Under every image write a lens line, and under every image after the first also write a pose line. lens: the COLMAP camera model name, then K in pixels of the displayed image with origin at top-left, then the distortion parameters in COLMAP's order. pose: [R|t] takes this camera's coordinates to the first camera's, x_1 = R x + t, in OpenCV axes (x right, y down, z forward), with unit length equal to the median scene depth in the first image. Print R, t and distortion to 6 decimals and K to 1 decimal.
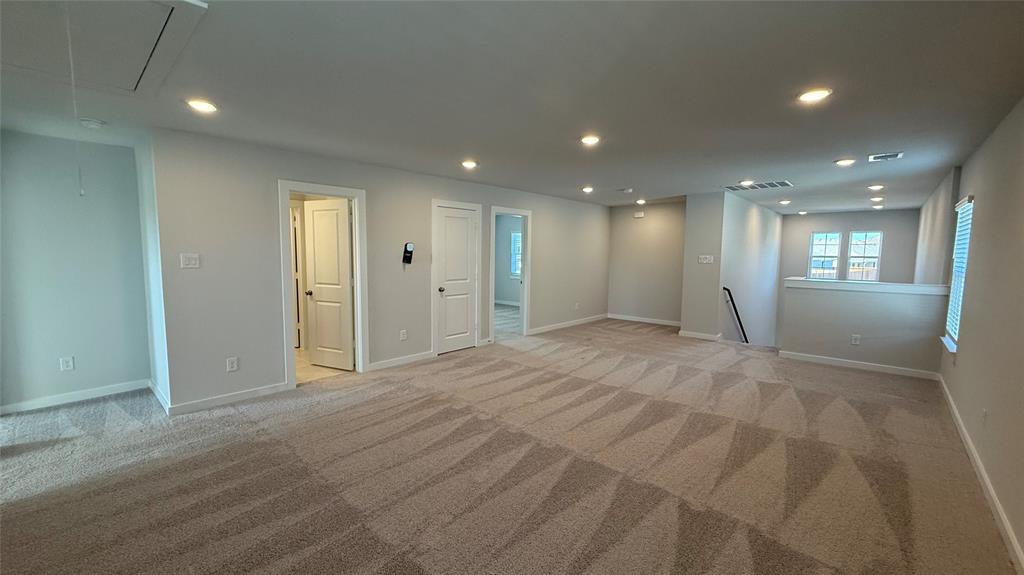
lens RADIAL K [[408.9, 0, 508.4], [0, 408.9, 289.2], [0, 0, 1]] dist [0.000931, 0.000150]
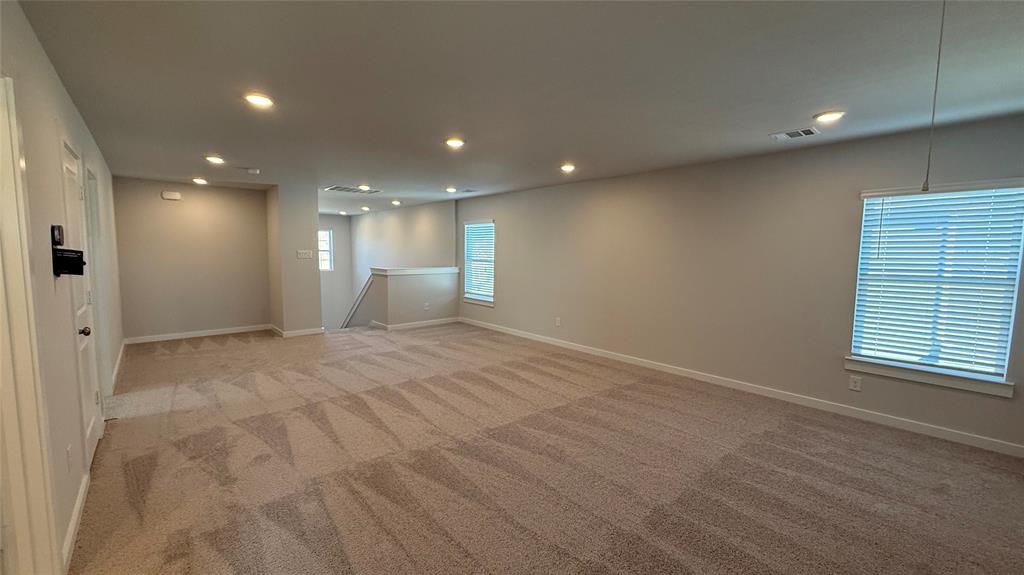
lens RADIAL K [[408.9, 0, 508.4], [0, 408.9, 289.2], [0, 0, 1]] dist [0.000931, 0.000150]
pose [[0.114307, -0.100062, 0.988393, -0.612924], [0.084377, 0.992297, 0.090699, -0.052059], [-0.989856, 0.073030, 0.121869, 0.544657]]
